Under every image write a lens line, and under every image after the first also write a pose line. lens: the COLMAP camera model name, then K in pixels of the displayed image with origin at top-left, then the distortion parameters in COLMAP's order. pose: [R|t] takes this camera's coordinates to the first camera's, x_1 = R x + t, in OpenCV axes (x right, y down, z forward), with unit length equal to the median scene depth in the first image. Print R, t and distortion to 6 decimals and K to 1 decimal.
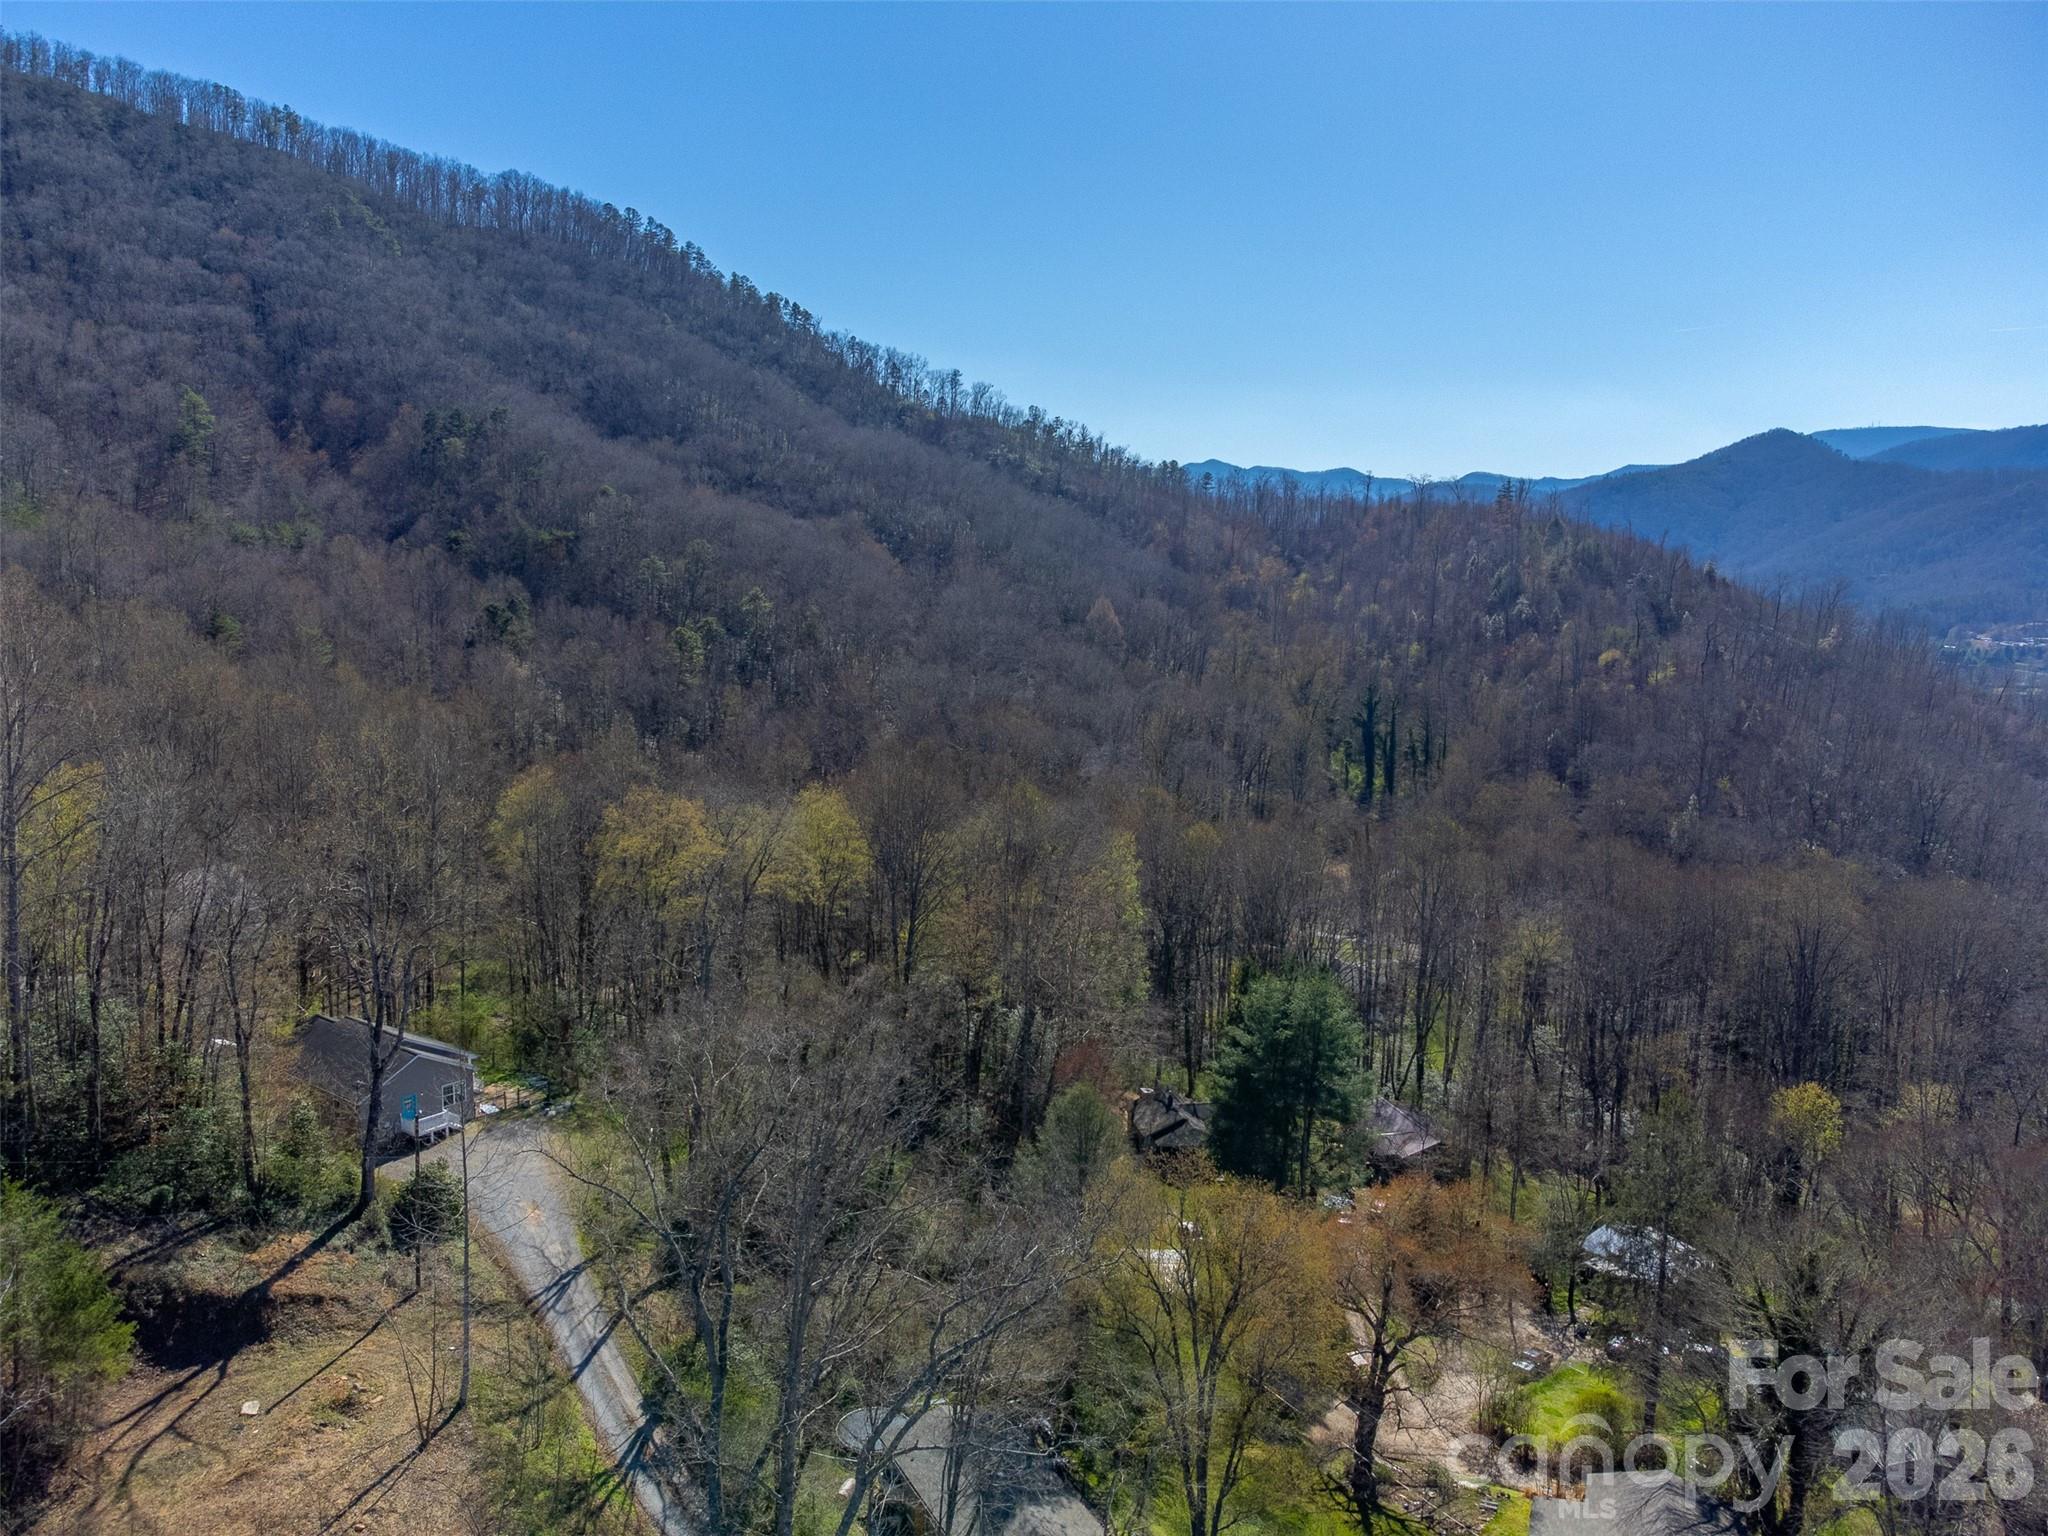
lens RADIAL K [[1419.3, 0, 1043.9], [0, 1419.3, 761.1], [0, 0, 1]] dist [0.019981, -0.005961]
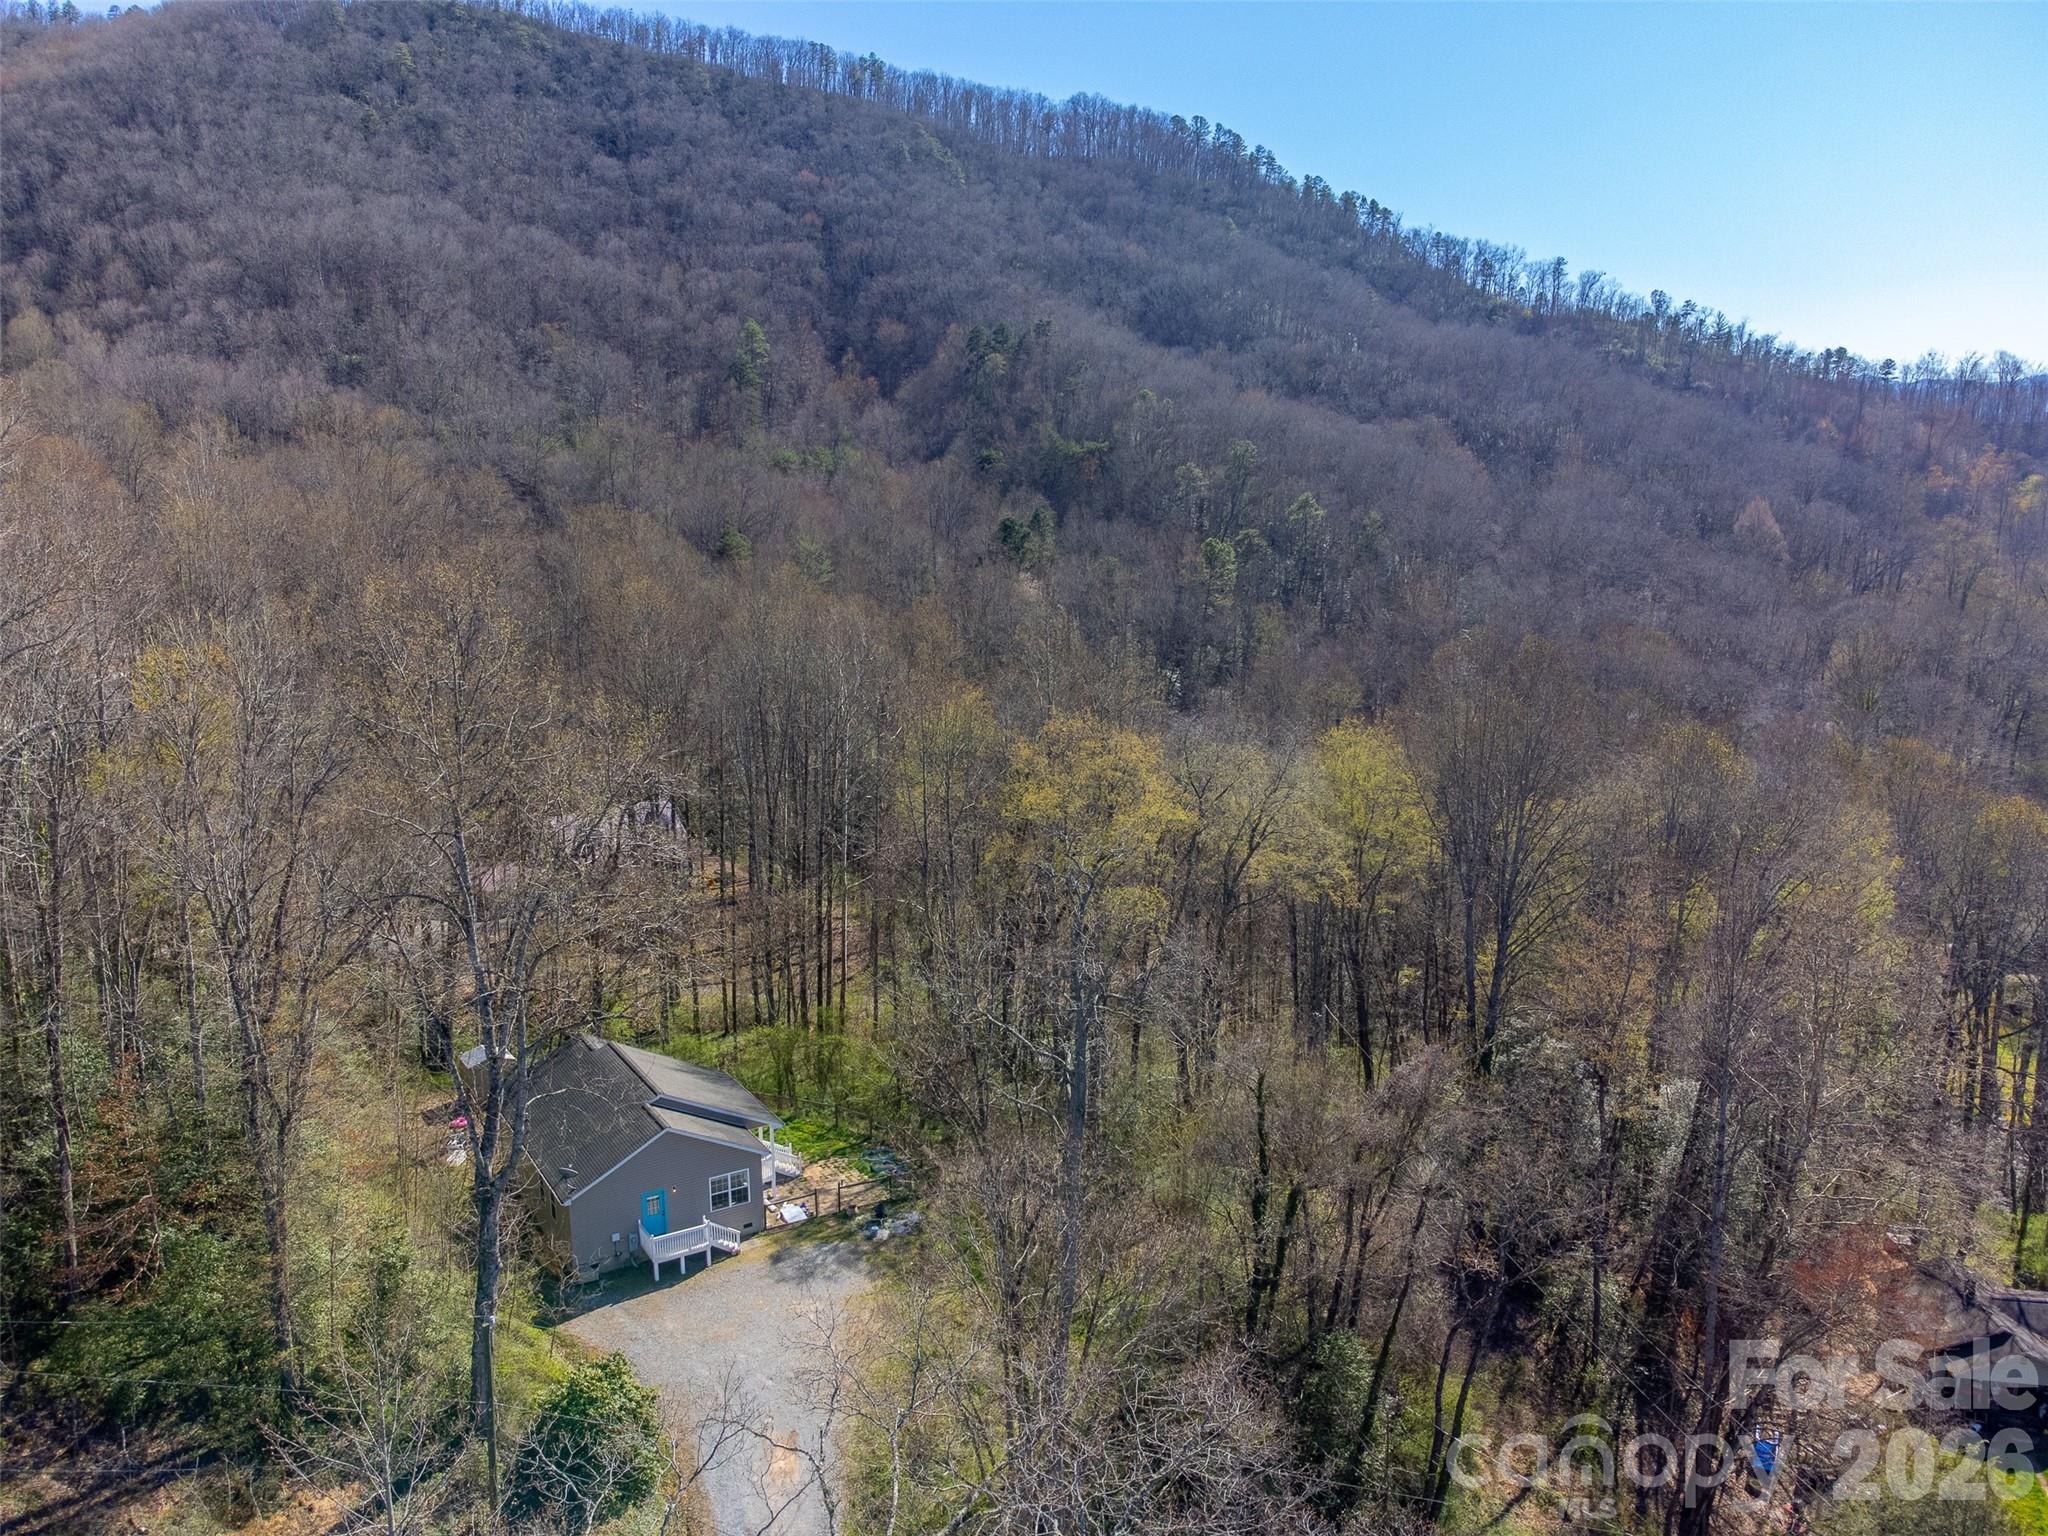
lens RADIAL K [[1419.3, 0, 1043.9], [0, 1419.3, 761.1], [0, 0, 1]] dist [0.019981, -0.005961]
pose [[0.922415, 0.030986, -0.384956, -0.015128], [-0.018034, 0.999145, 0.037213, 0.005699], [0.385780, -0.027384, 0.922184, 0.135274]]
